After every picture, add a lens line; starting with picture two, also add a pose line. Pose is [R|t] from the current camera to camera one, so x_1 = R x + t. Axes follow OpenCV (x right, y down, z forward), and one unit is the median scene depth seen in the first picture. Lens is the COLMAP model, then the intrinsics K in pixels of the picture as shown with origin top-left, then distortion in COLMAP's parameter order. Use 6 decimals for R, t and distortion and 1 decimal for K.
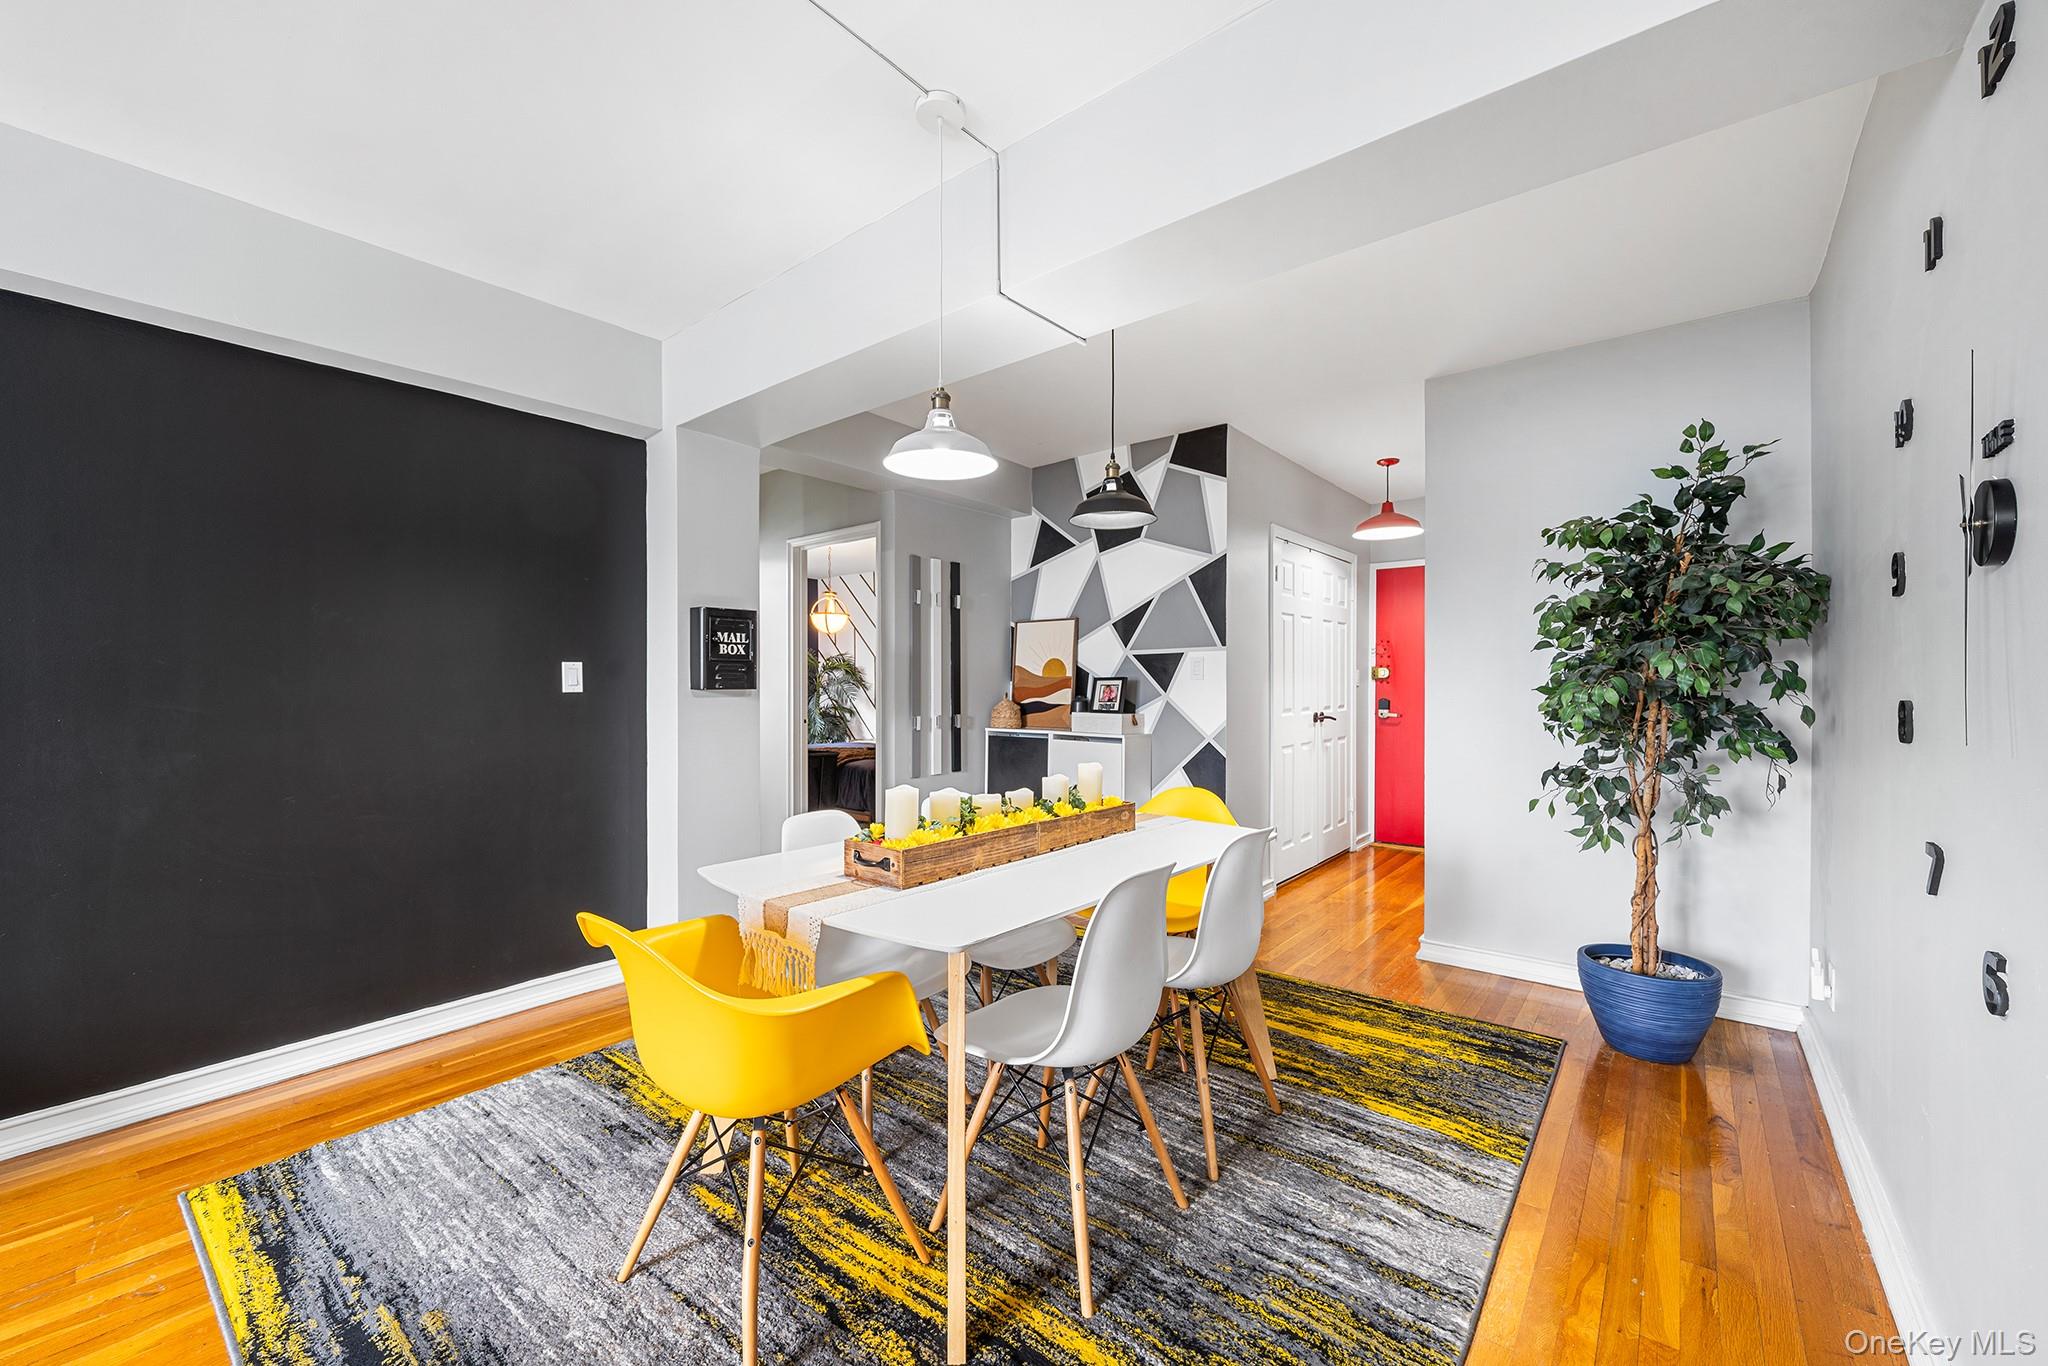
lens RADIAL K [[808.1, 0, 1024.0], [0, 808.1, 683.0], [0, 0, 1]] dist [-0.000822, -0.000050]
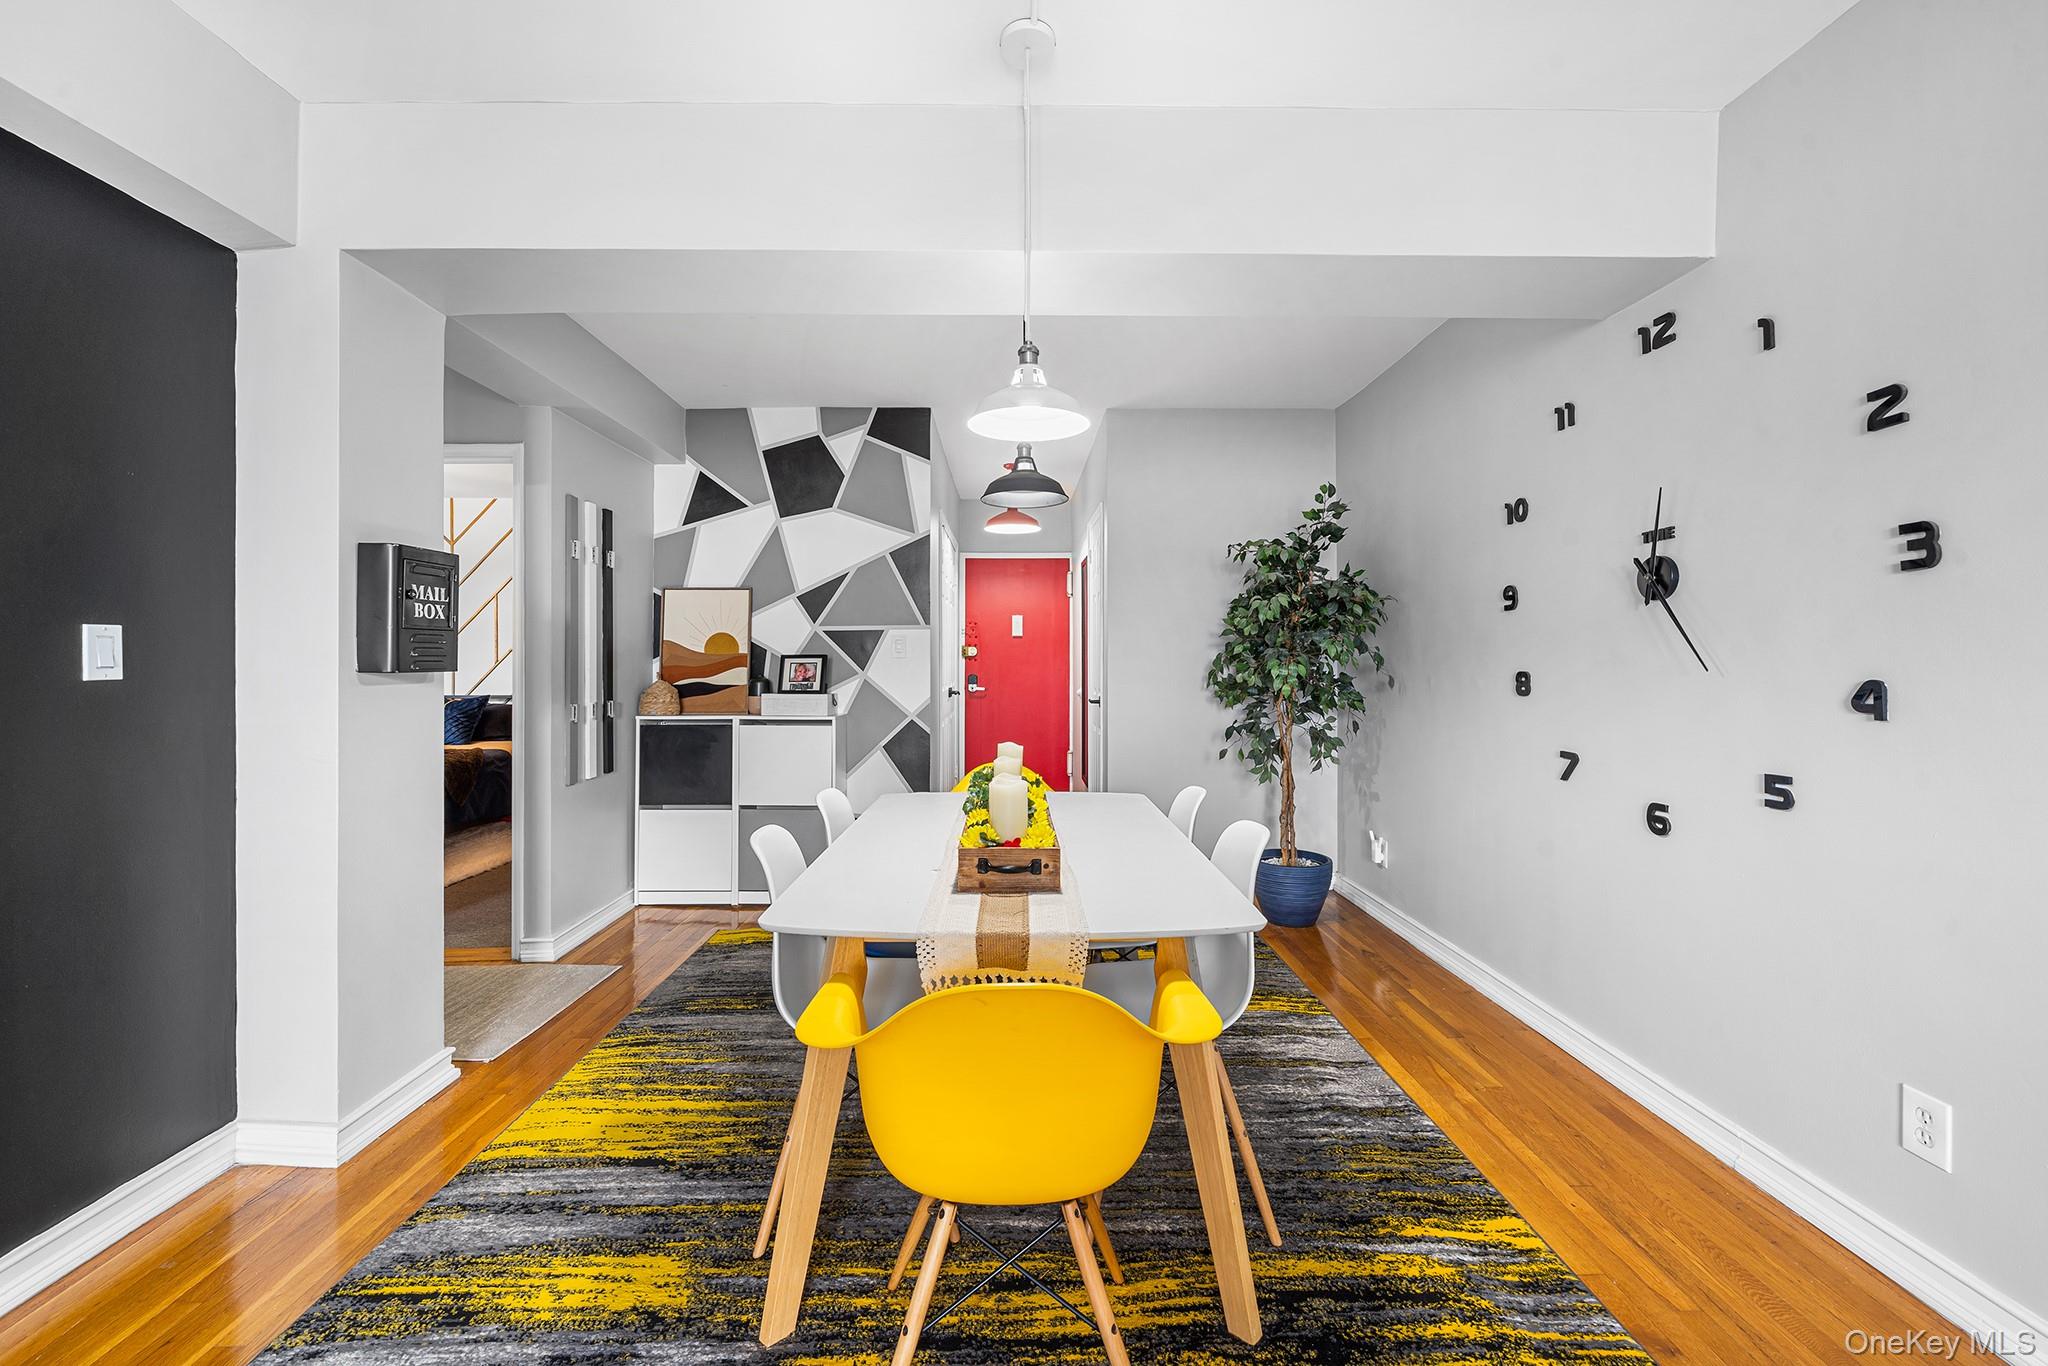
lens RADIAL K [[810.7, 0, 1026.8], [0, 810.7, 656.0], [0, 0, 1]] dist [-0.000771, -0.000083]
pose [[0.761498, 0.002851, 0.648161, -0.304348], [0.000338, 0.999988, -0.004795, -0.001178], [-0.648168, 0.003870, 0.761488, 0.132006]]
